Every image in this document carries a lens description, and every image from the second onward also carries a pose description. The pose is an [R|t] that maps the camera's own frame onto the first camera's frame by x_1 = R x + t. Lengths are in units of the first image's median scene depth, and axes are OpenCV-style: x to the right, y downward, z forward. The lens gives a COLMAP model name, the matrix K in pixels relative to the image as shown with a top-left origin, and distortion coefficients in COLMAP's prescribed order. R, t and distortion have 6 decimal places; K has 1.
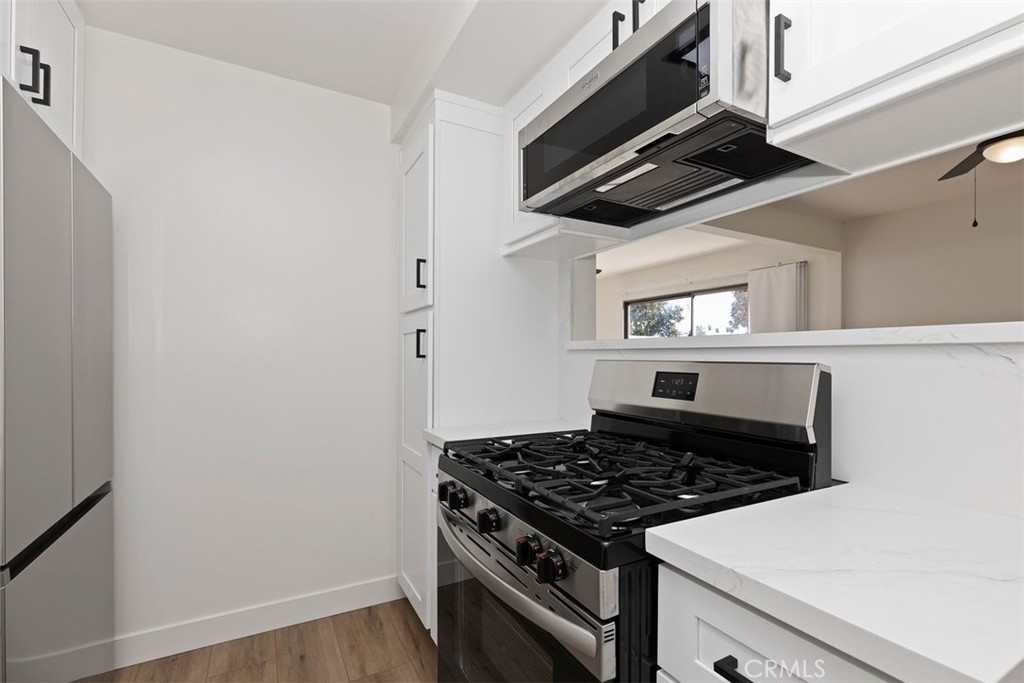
lens RADIAL K [[463.1, 0, 512.0], [0, 463.1, 351.9], [0, 0, 1]] dist [0.005629, 0.000274]
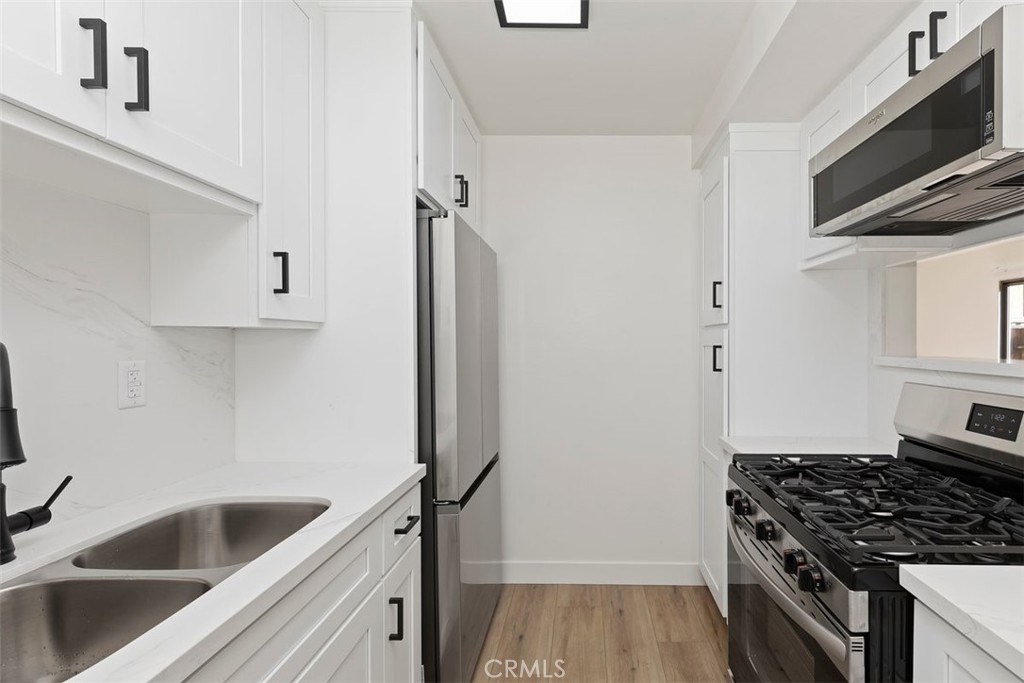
lens RADIAL K [[474.9, 0, 576.4], [0, 474.9, 347.7], [0, 0, 1]] dist [0.001510, -0.000265]
pose [[0.869750, 0.000141, -0.493493, 0.096255], [0.008760, 0.999838, 0.015726, -0.089570], [0.493415, -0.018000, 0.869608, -0.200941]]
